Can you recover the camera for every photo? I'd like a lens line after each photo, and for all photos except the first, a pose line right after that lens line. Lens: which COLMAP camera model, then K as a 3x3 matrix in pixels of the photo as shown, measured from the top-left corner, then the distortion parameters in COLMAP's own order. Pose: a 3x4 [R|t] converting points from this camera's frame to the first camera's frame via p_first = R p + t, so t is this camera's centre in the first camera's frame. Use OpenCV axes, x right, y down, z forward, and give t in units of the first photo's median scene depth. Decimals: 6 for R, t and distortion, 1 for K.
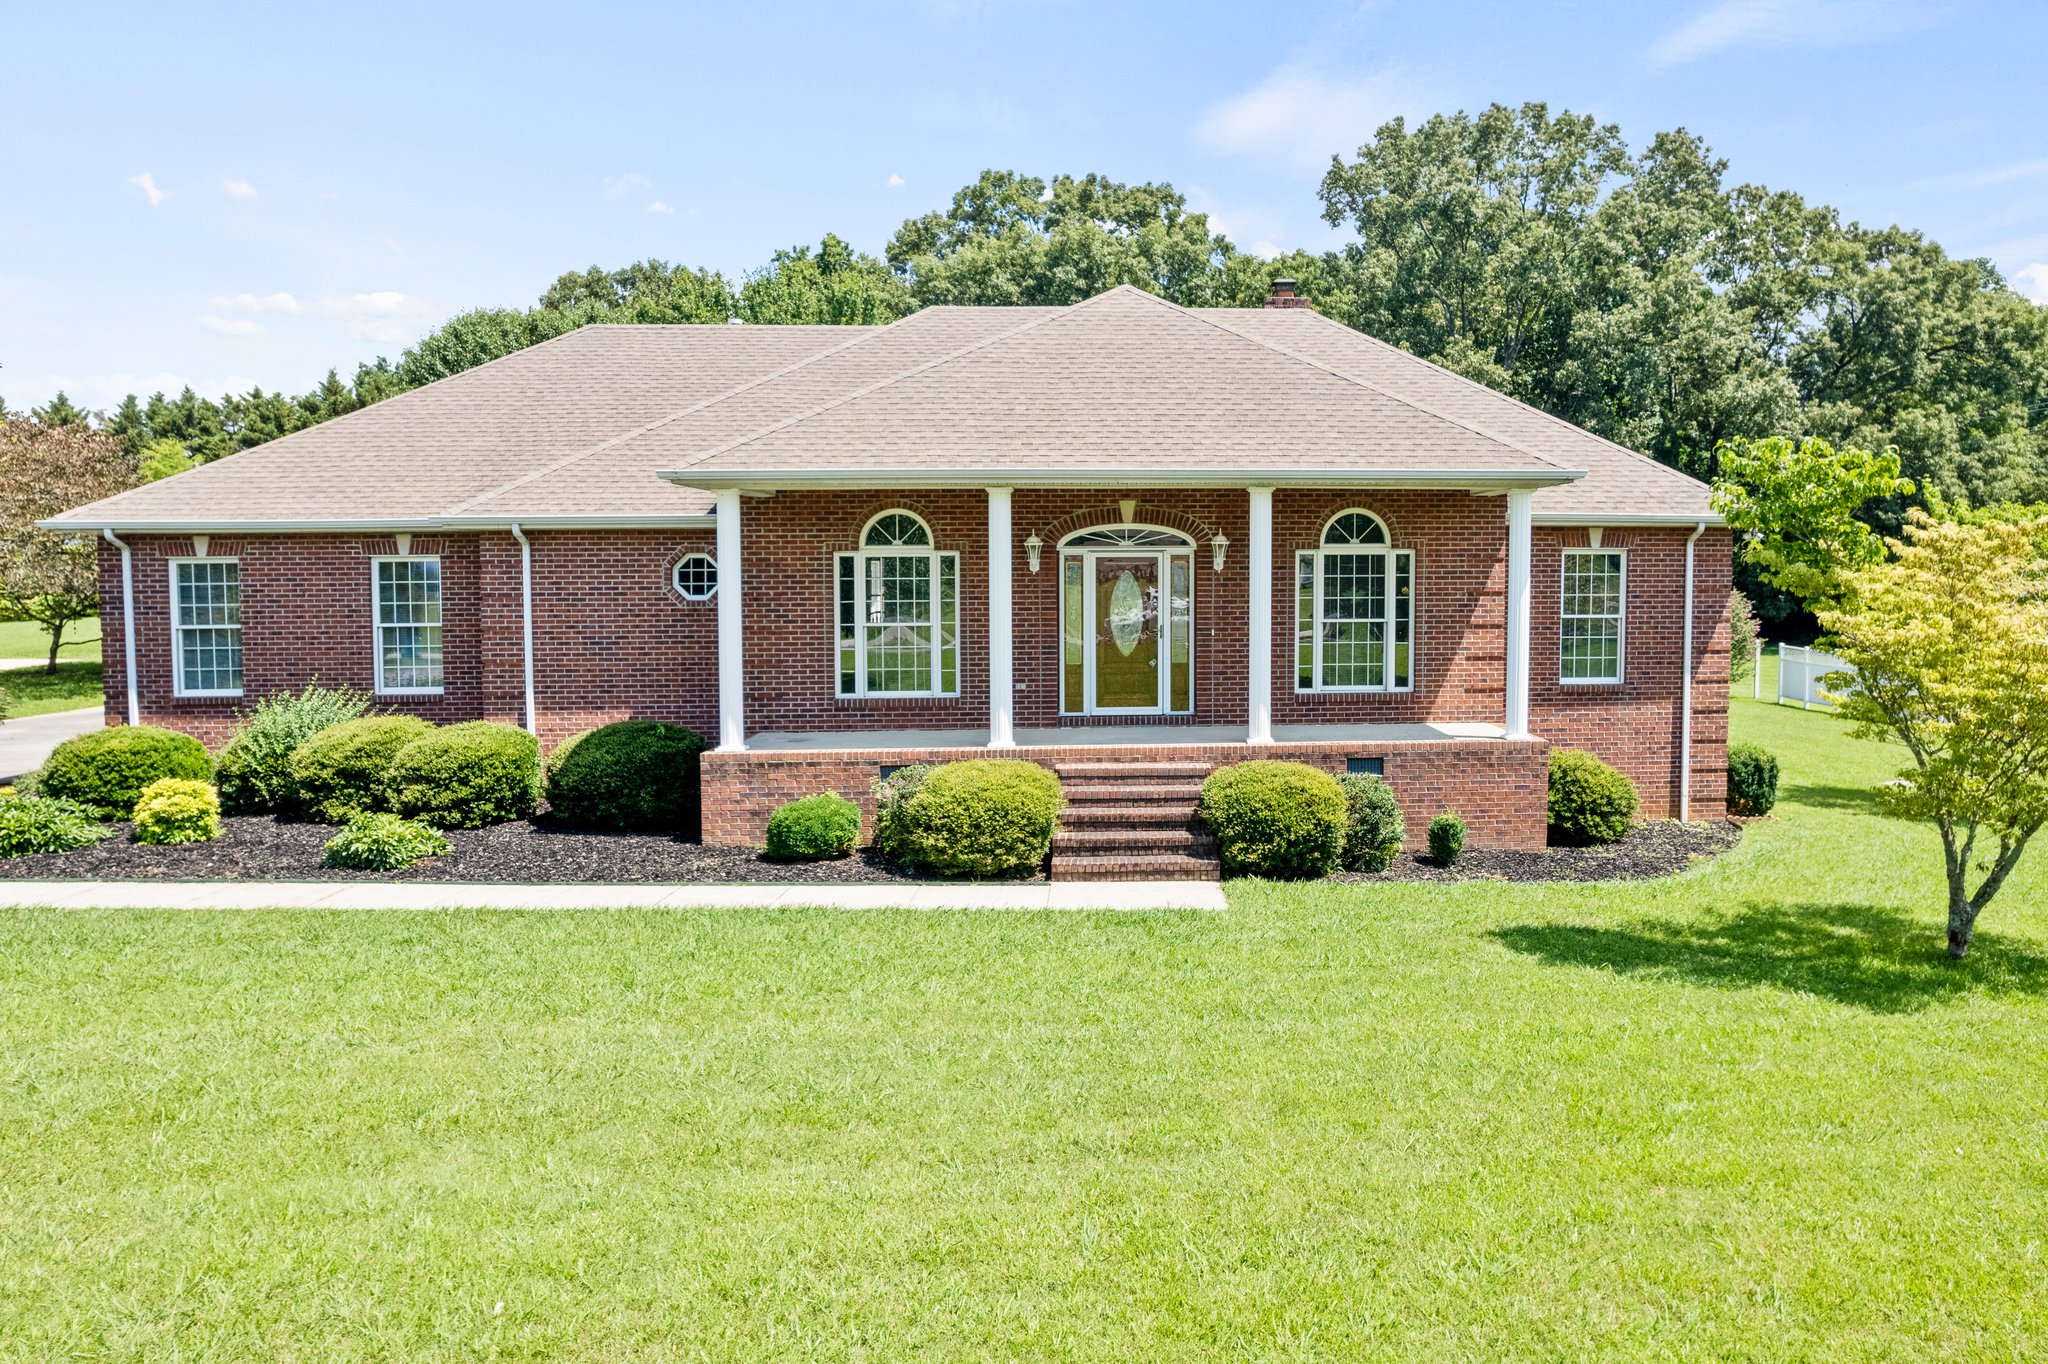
lens RADIAL K [[1304.9, 0, 1027.6], [0, 1304.9, 691.4], [0, 0, 1]] dist [-0.067083, 0.053439]
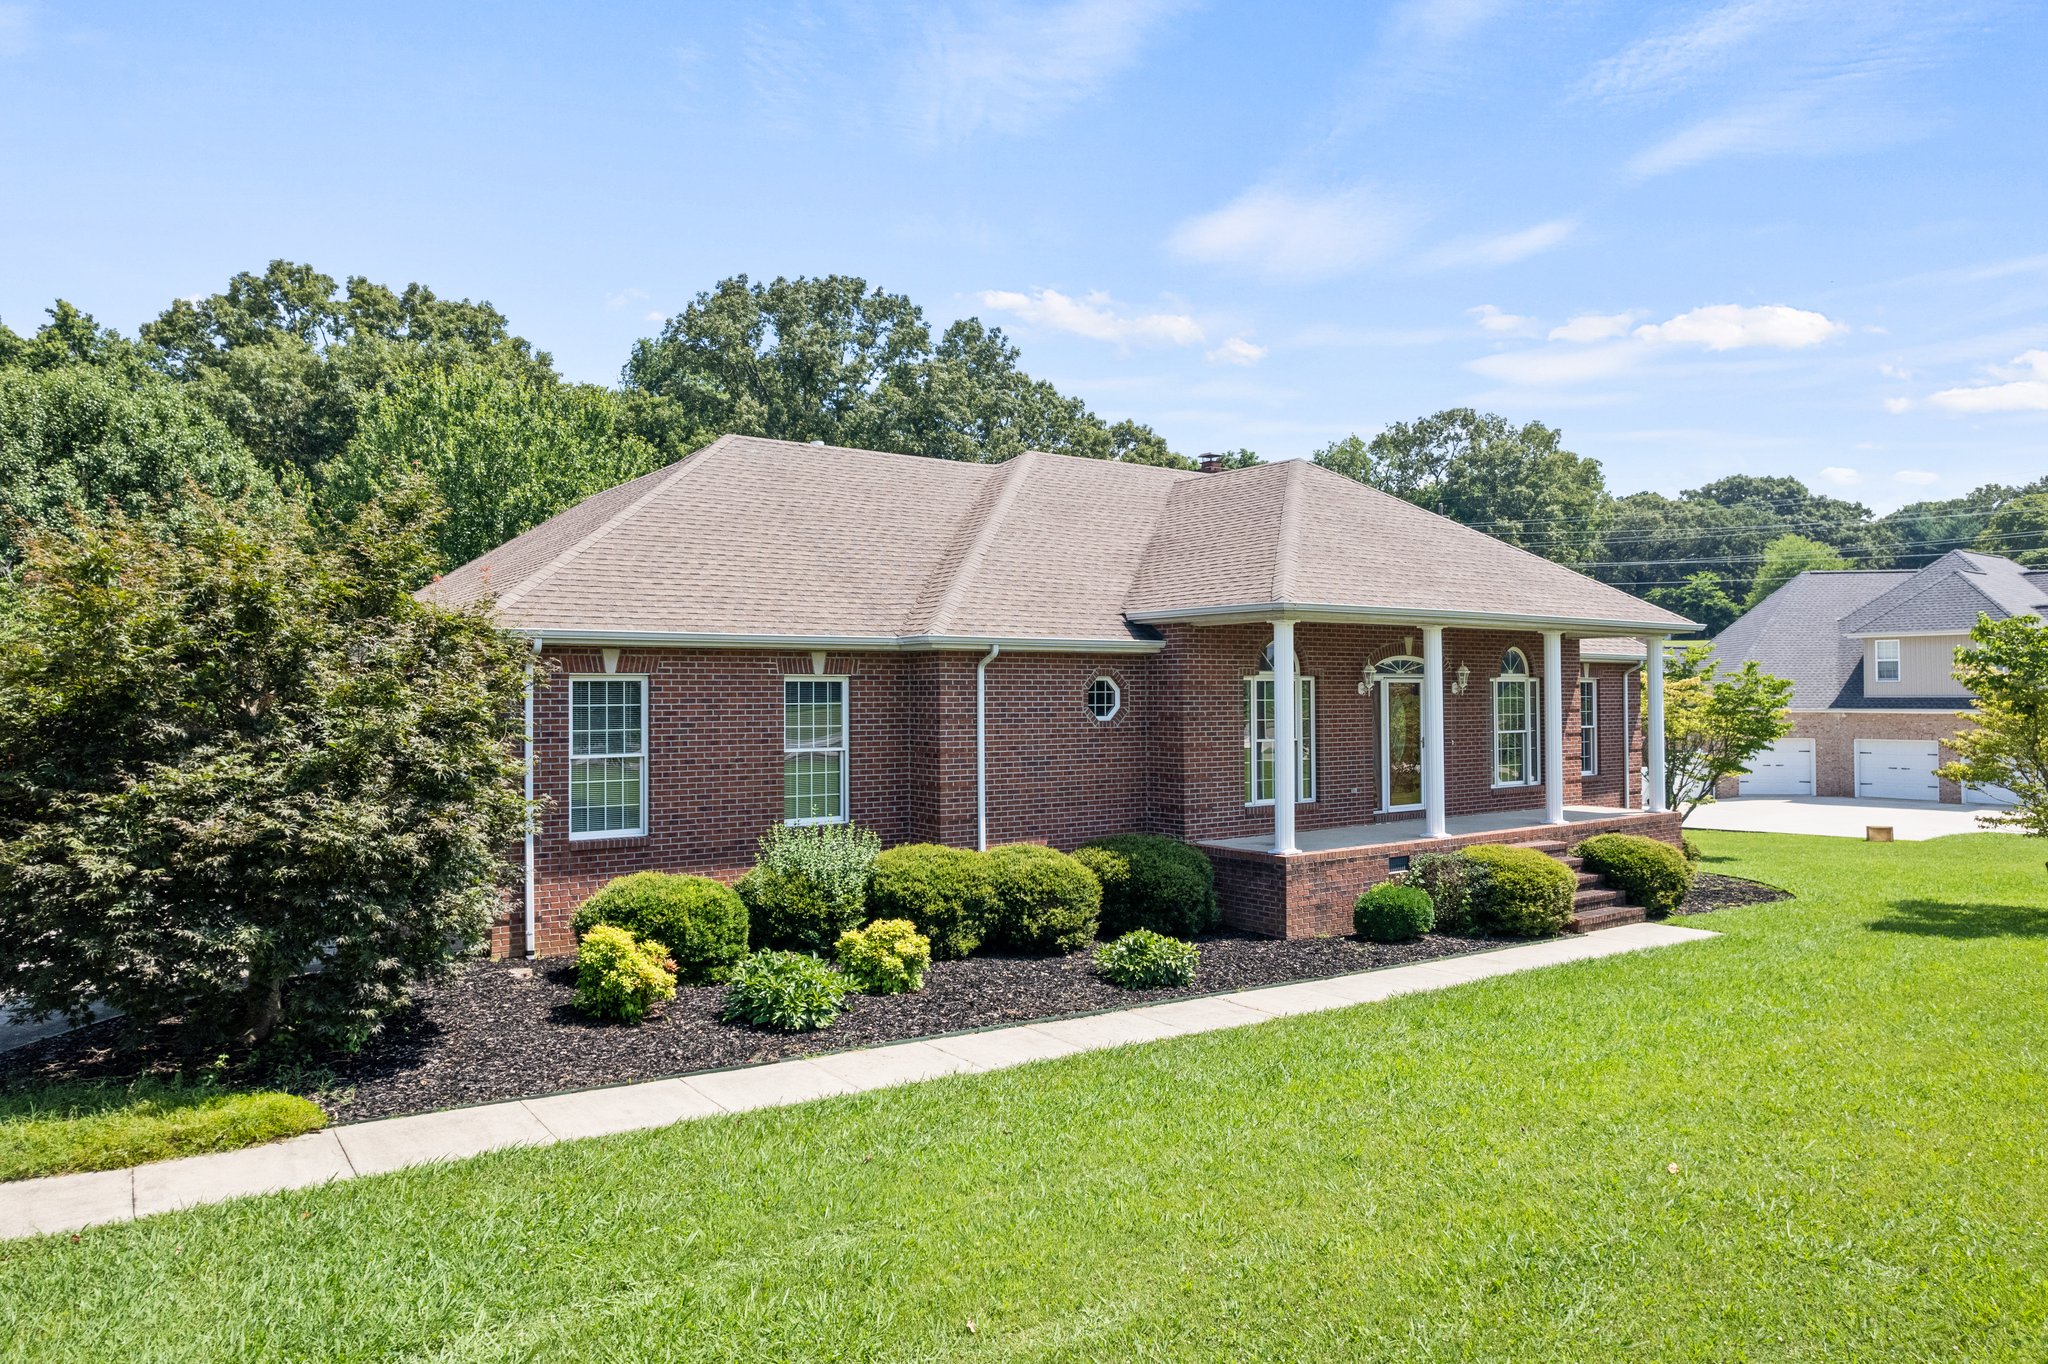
lens RADIAL K [[1304.9, 0, 965.3], [0, 1304.9, 695.1], [0, 0, 1]] dist [-0.067083, 0.053439]
pose [[0.868279, 0.001073, 0.496074, -0.864711], [0.046354, 0.995447, -0.083287, -0.008034], [-0.493905, 0.095312, 0.864276, 0.139505]]
